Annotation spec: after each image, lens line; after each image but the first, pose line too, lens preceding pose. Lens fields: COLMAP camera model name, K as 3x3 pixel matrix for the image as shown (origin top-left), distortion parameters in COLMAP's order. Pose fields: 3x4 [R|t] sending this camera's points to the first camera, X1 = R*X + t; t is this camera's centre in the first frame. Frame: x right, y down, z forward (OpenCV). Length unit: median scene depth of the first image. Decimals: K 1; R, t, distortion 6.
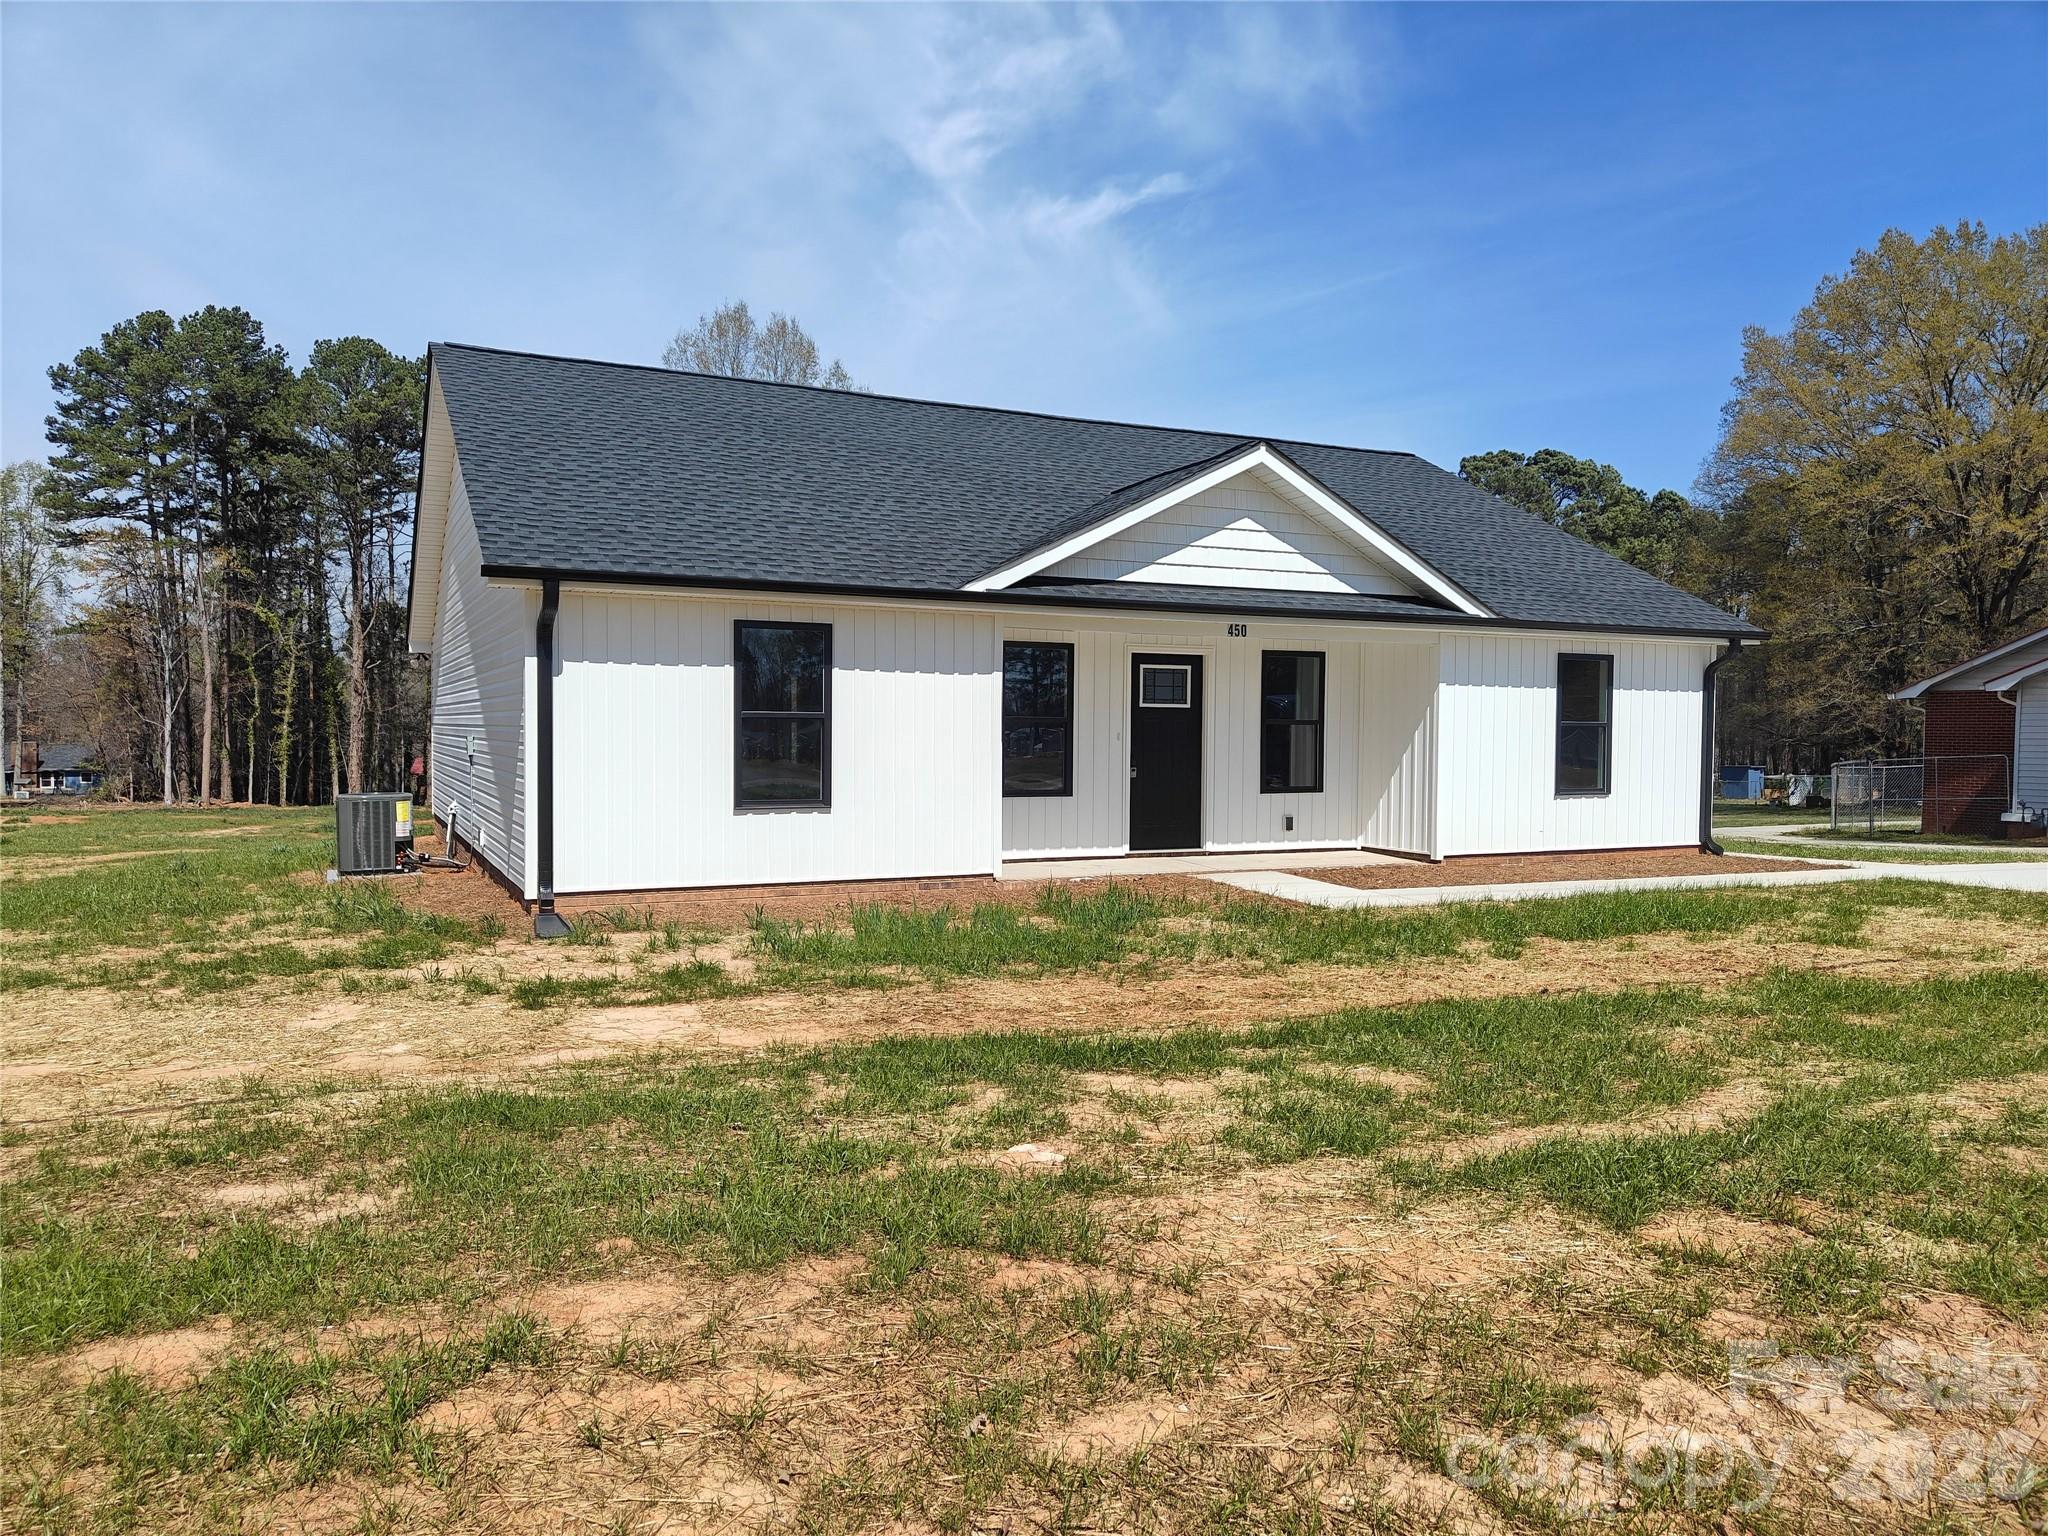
lens RADIAL K [[1421.6, 0, 1037.1], [0, 1421.6, 754.0], [0, 0, 1]] dist [0.015589, -0.012490]
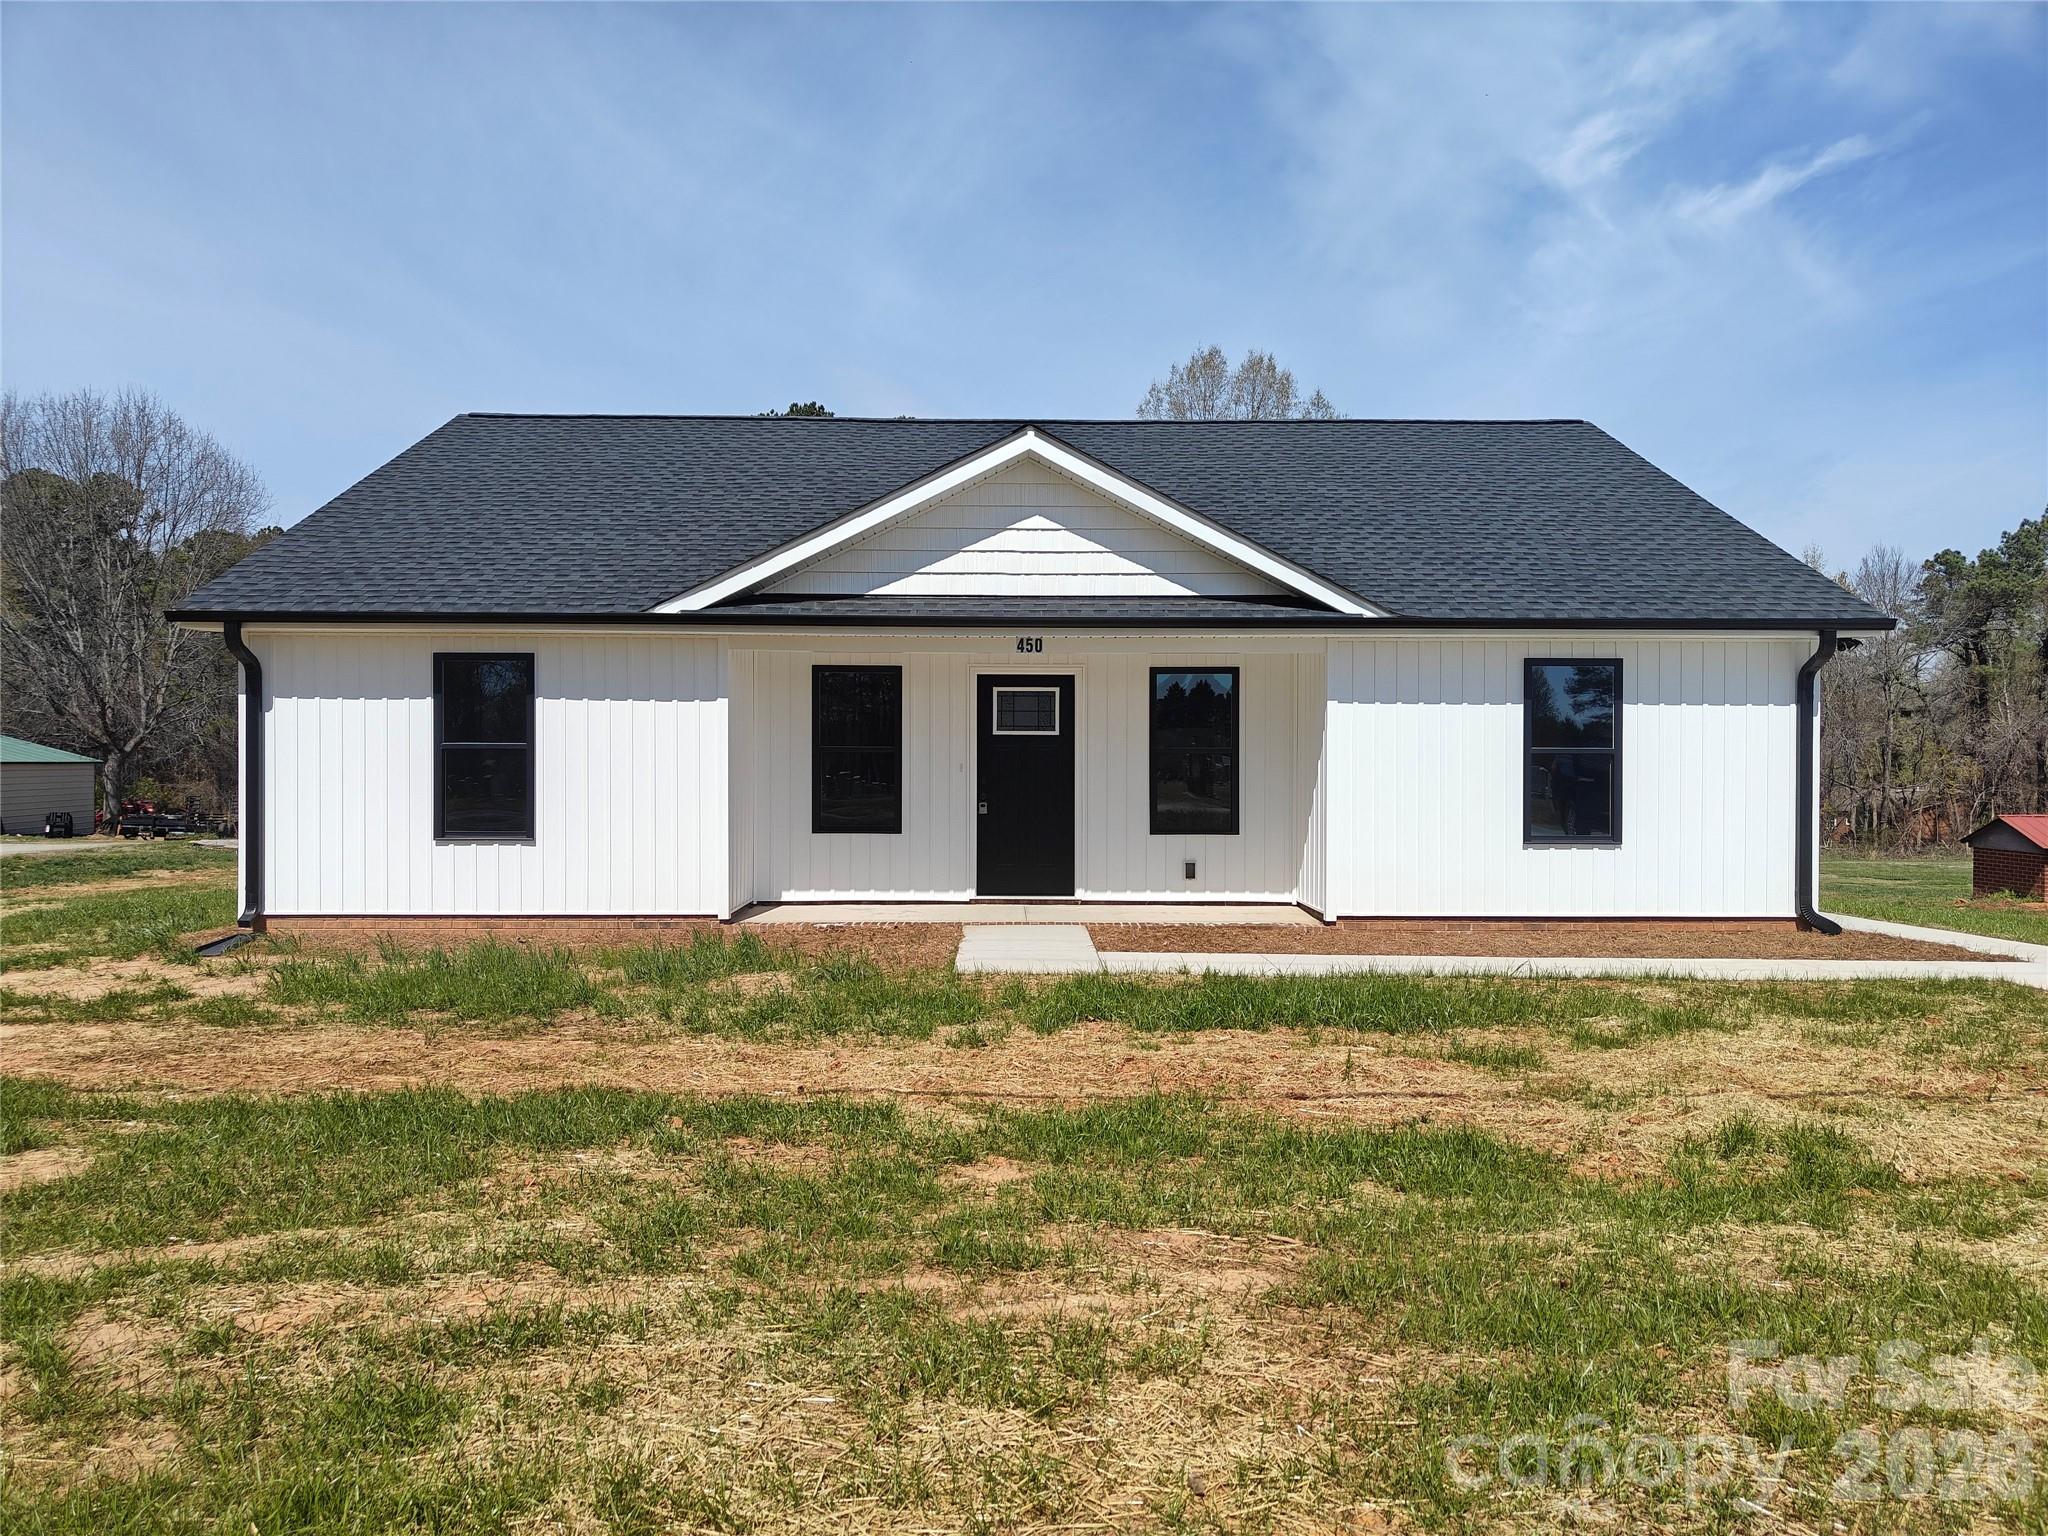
lens RADIAL K [[1421.6, 0, 1016.6], [0, 1421.6, 751.7], [0, 0, 1]] dist [0.015589, -0.012490]
pose [[0.908002, -0.008478, -0.418880, 0.472779], [-0.004171, 0.999563, -0.029272, 0.003528], [0.418945, 0.028326, 0.907570, 0.202765]]
